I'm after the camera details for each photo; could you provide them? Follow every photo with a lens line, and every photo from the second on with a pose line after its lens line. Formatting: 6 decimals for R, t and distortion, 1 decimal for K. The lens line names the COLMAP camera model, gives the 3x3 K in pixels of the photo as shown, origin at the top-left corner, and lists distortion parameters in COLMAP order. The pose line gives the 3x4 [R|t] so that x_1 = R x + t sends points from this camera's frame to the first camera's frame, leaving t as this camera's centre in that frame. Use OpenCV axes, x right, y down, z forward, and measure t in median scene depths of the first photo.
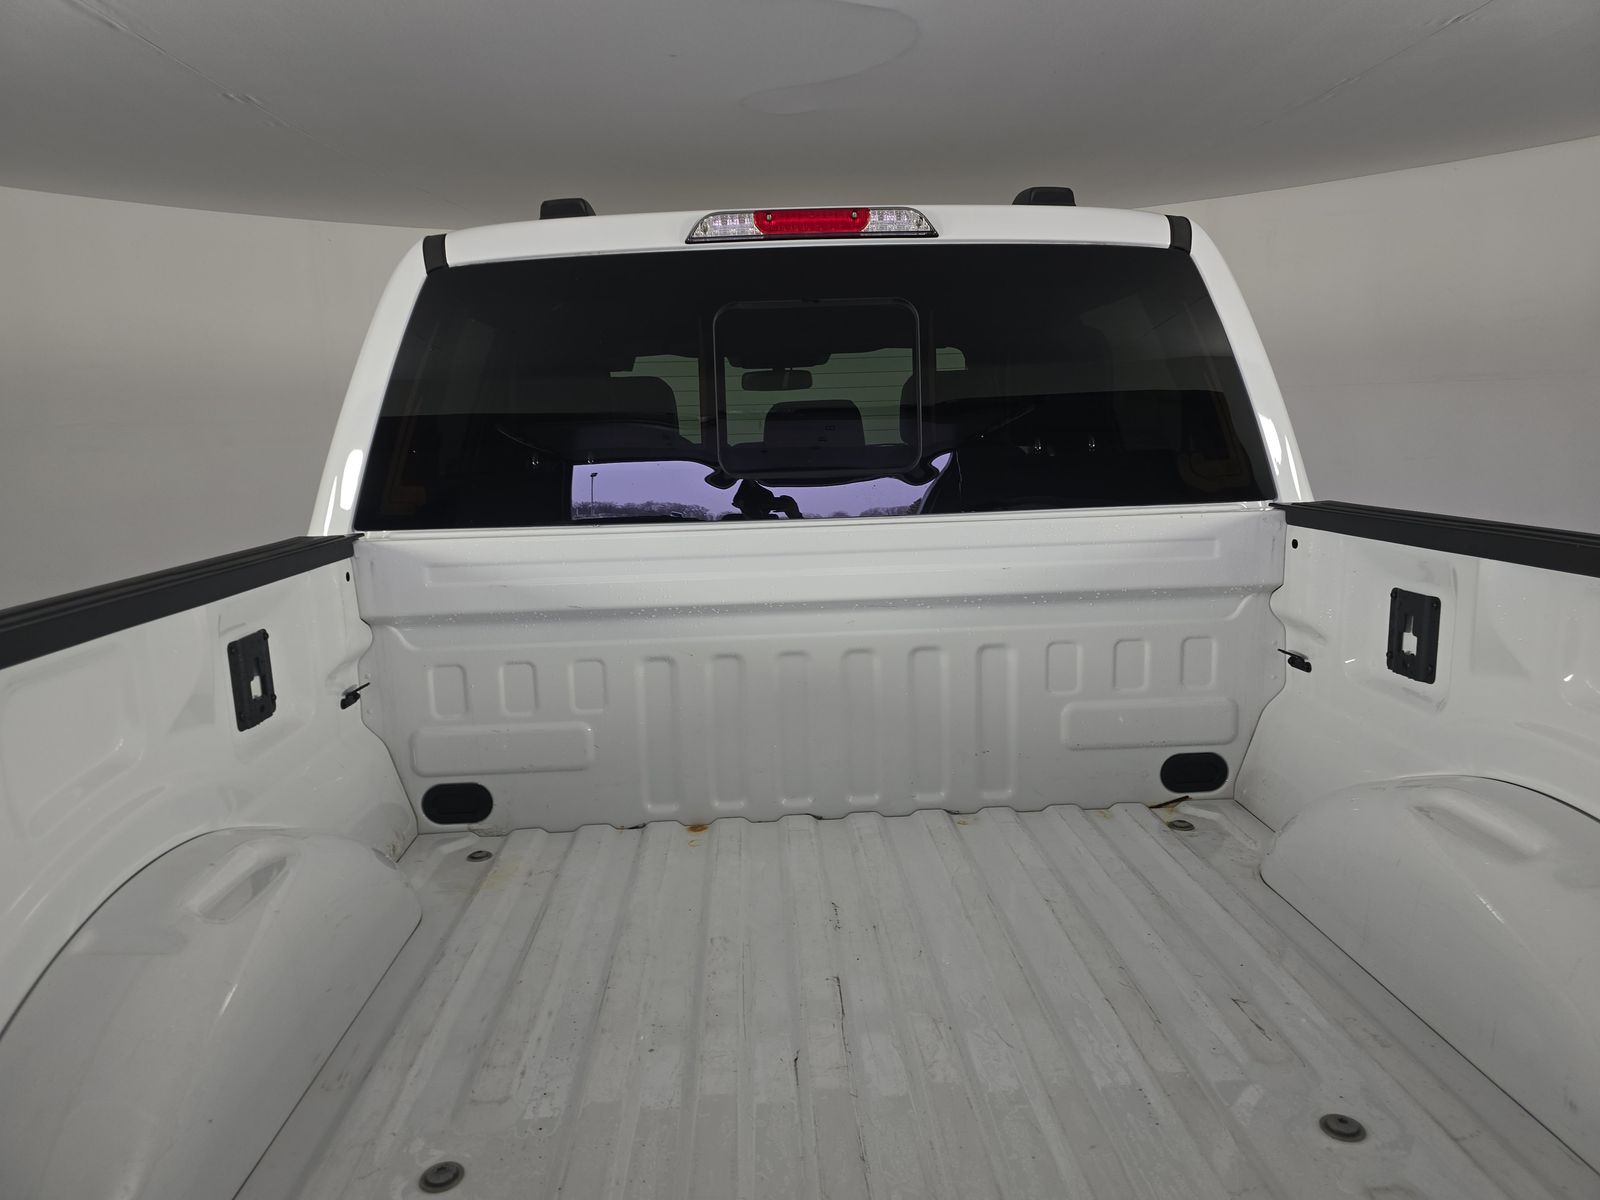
lens RADIAL K [[1080.2, 0, 799.1], [0, 1080.2, 589.6], [0, 0, 1]] dist [0.047274, -0.020751]
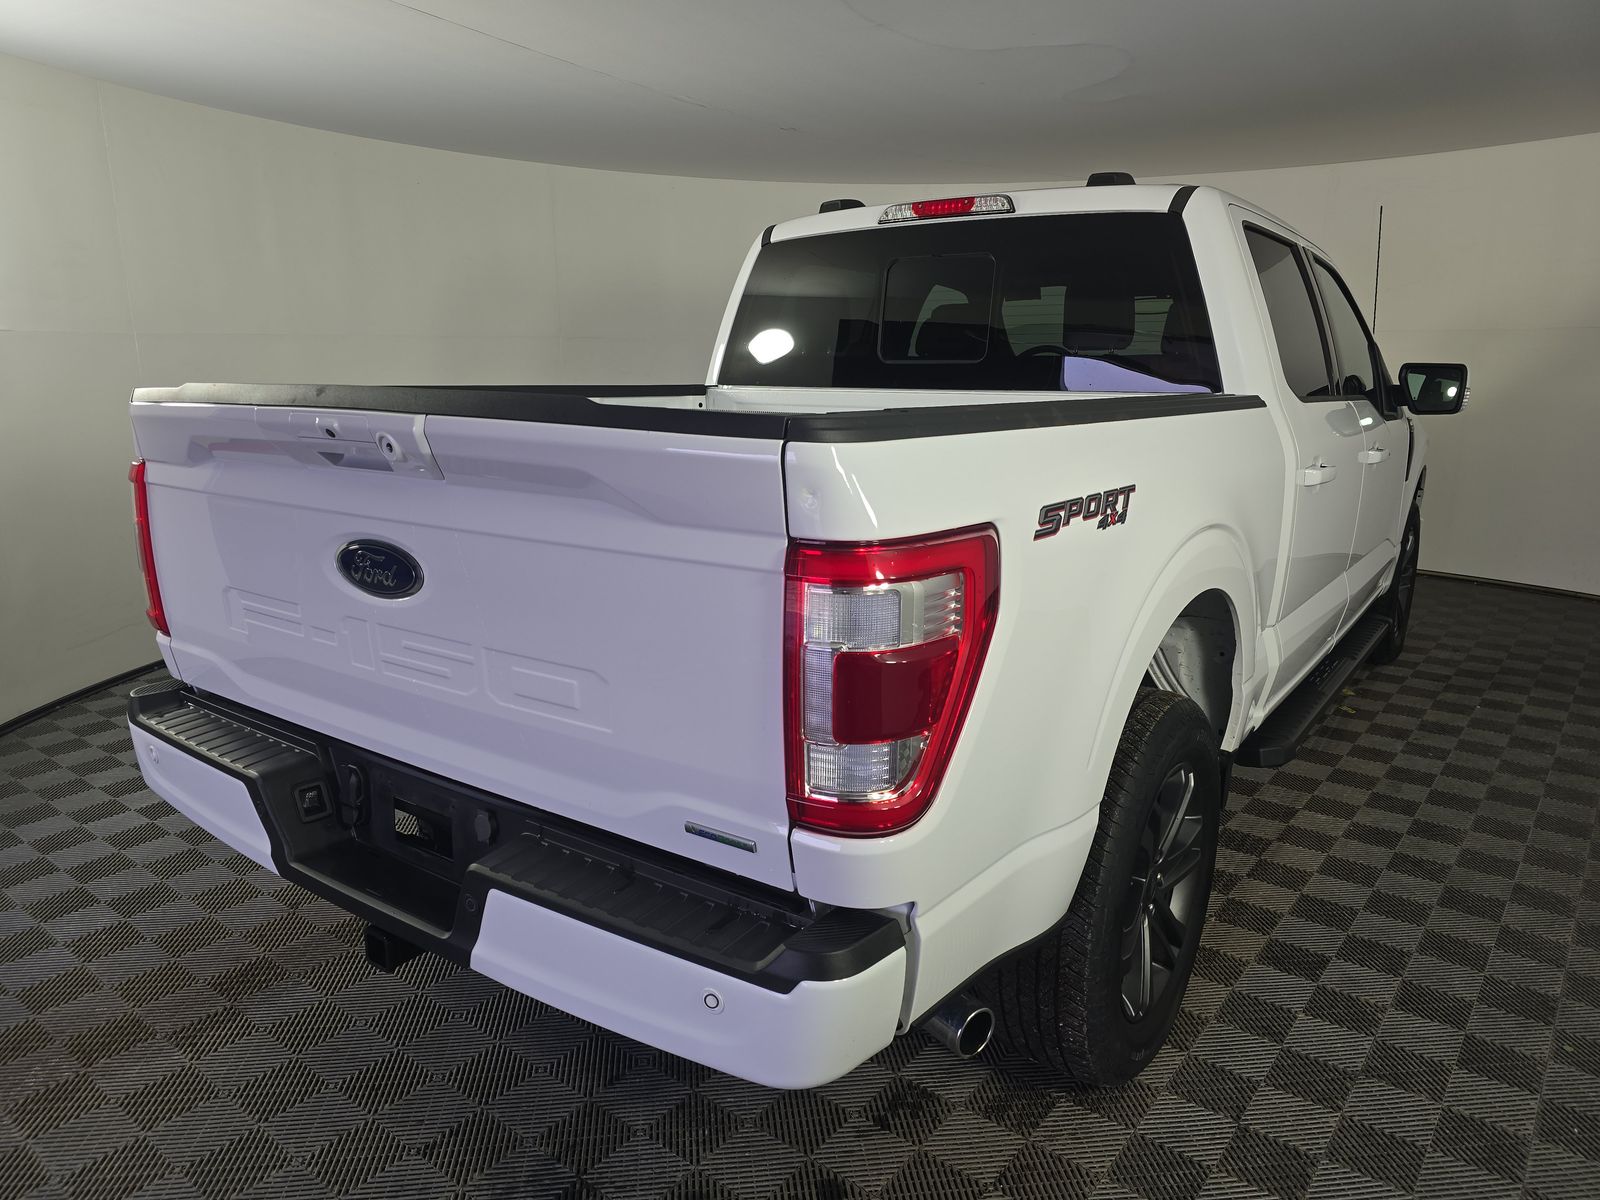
lens RADIAL K [[1080.2, 0, 795.5], [0, 1080.2, 604.6], [0, 0, 1]] dist [0.047274, -0.020751]
pose [[0.786028, 0.166901, -0.595234, 0.919988], [-0.122459, 0.985822, 0.114710, 0.097096], [0.605940, -0.017274, 0.795323, -0.469214]]
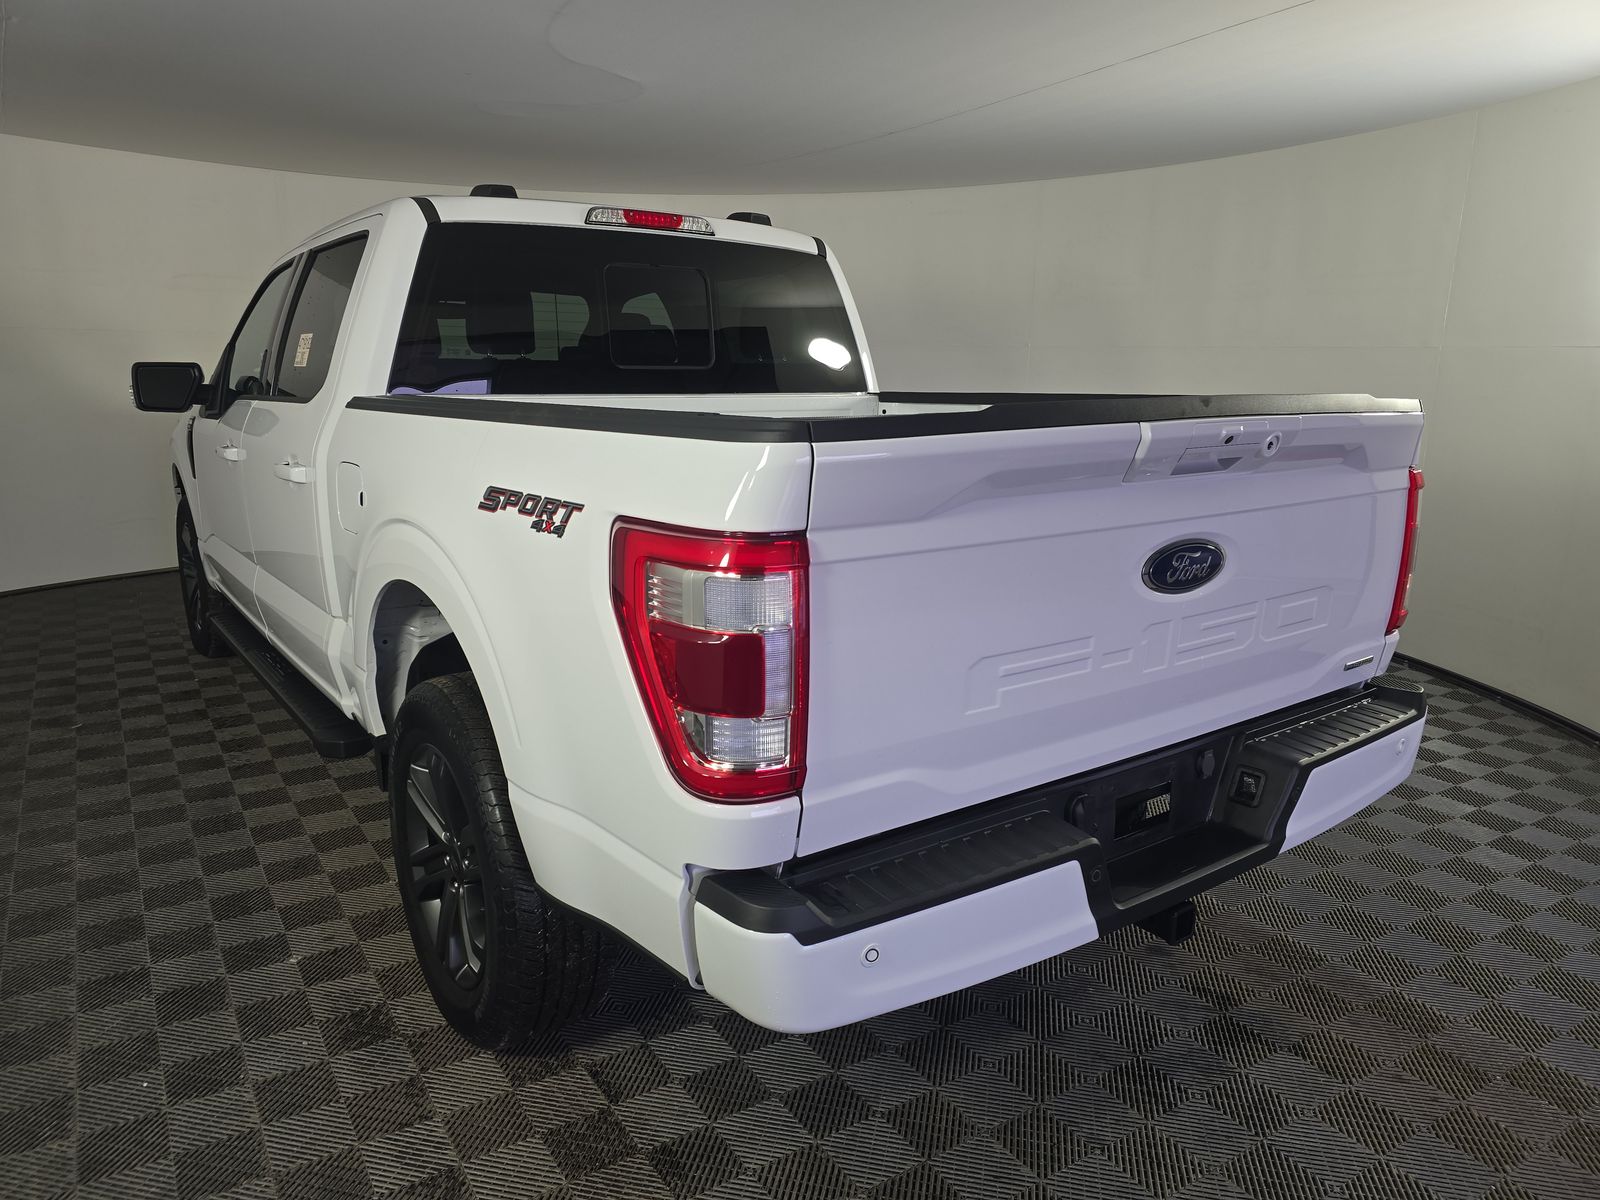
lens RADIAL K [[1080.2, 0, 800.1], [0, 1080.2, 606.8], [0, 0, 1]] dist [0.047274, -0.020751]
pose [[0.828867, -0.083956, 0.553110, -0.796011], [0.054846, 0.996107, 0.069007, 0.167535], [-0.556751, -0.026862, 0.830245, -0.578714]]
